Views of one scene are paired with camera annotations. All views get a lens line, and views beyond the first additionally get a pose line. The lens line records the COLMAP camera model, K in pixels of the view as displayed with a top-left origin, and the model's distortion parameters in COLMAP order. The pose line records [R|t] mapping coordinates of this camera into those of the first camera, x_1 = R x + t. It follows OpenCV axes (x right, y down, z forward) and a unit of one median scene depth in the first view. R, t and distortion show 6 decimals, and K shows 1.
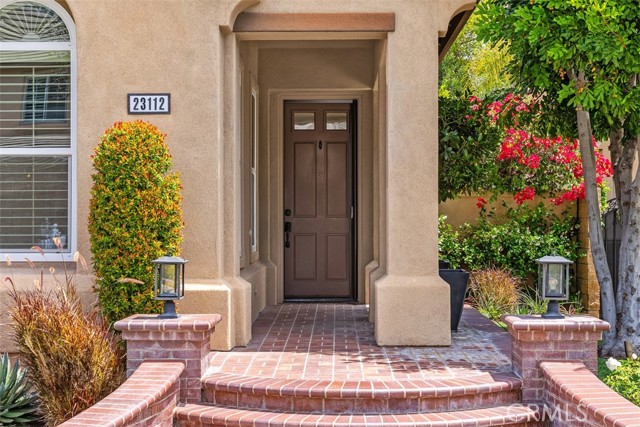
lens RADIAL K [[1185.2, 0, 320.0], [0, 1185.2, 213.5], [0, 0, 1]] dist [-0.030042, -0.083721]
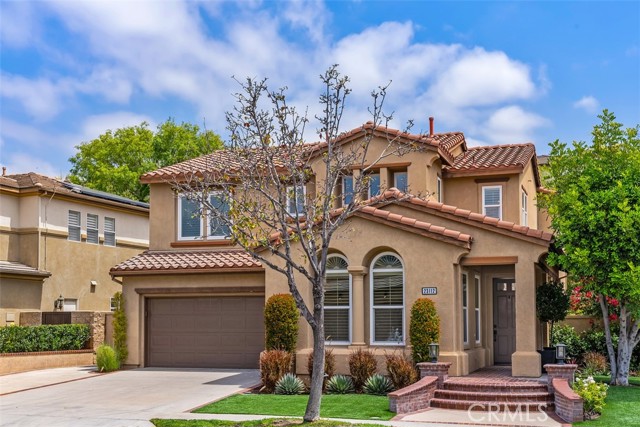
lens RADIAL K [[855.9, 0, 320.6], [0, 855.9, 239.6], [0, 0, 1]] dist [0.009264, 0.011380]
pose [[0.953689, -0.030048, -0.299291, 0.232631], [0.002522, 0.995762, -0.091936, -0.025162], [0.300785, 0.086924, 0.949722, -1.082286]]
